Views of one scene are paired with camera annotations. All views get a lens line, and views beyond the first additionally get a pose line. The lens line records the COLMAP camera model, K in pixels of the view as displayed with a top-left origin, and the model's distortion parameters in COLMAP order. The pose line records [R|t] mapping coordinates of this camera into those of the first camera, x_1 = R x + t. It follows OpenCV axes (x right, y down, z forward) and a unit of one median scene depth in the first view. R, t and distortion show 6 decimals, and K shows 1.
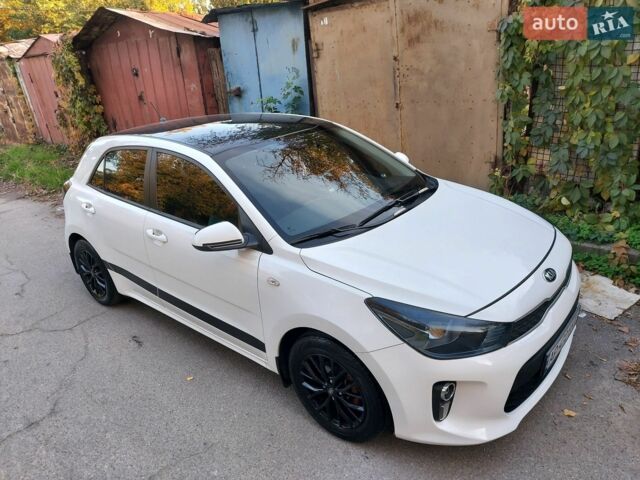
lens RADIAL K [[473.2, 0, 319.6], [0, 473.2, 241.4], [0, 0, 1]] dist [0.020840, 0.000497]
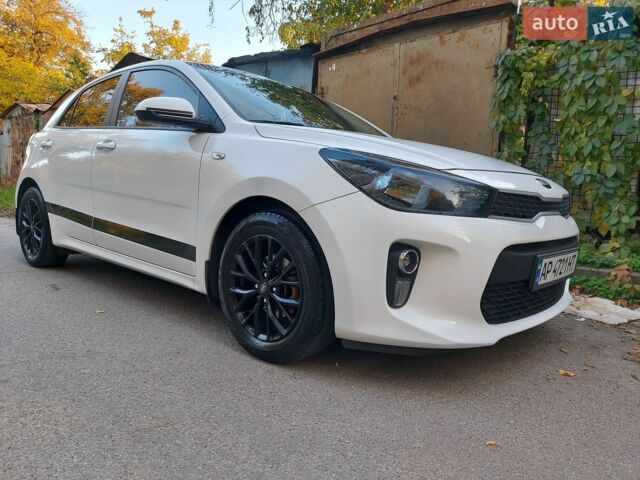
lens RADIAL K [[473.2, 0, 320.8], [0, 473.2, 241.7], [0, 0, 1]] dist [0.020840, 0.000497]
pose [[0.988809, 0.148984, -0.007775, 0.068578], [-0.145129, 0.948541, -0.281437, 0.273753], [-0.034555, 0.279416, 0.959548, 0.139228]]
